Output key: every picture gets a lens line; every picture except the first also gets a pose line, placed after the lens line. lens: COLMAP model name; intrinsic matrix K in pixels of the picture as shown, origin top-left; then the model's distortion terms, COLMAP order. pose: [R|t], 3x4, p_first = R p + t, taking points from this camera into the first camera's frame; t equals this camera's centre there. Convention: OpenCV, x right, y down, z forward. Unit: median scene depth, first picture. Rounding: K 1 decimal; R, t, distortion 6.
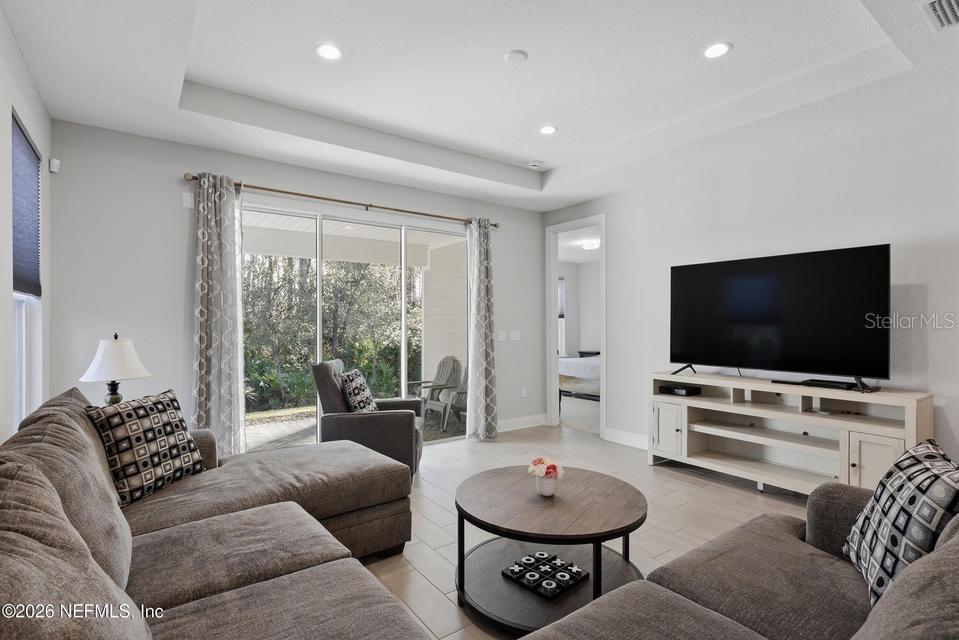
lens RADIAL K [[462.7, 0, 475.7], [0, 462.7, 328.5], [0, 0, 1]] dist [0.000340, 0.000120]
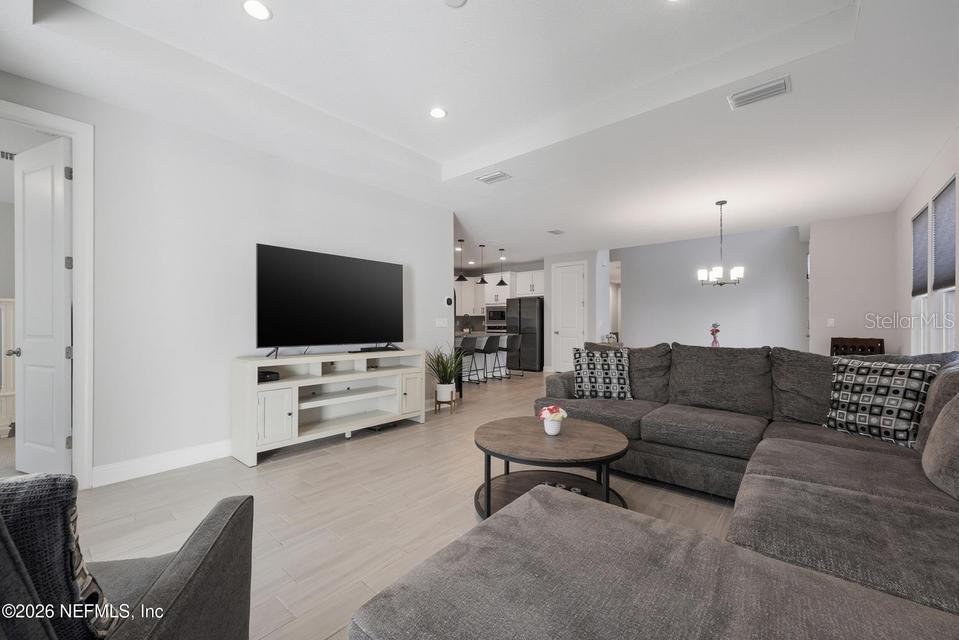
lens RADIAL K [[388.7, 0, 479.5], [0, 388.7, 319.5], [0, 0, 1]] dist [0.003451, 0.000371]
pose [[-0.238023, 0.001321, 0.971259, -0.482230], [-0.001861, 0.999997, -0.001816, 0.019998], [-0.971258, -0.002240, -0.238020, 0.834826]]
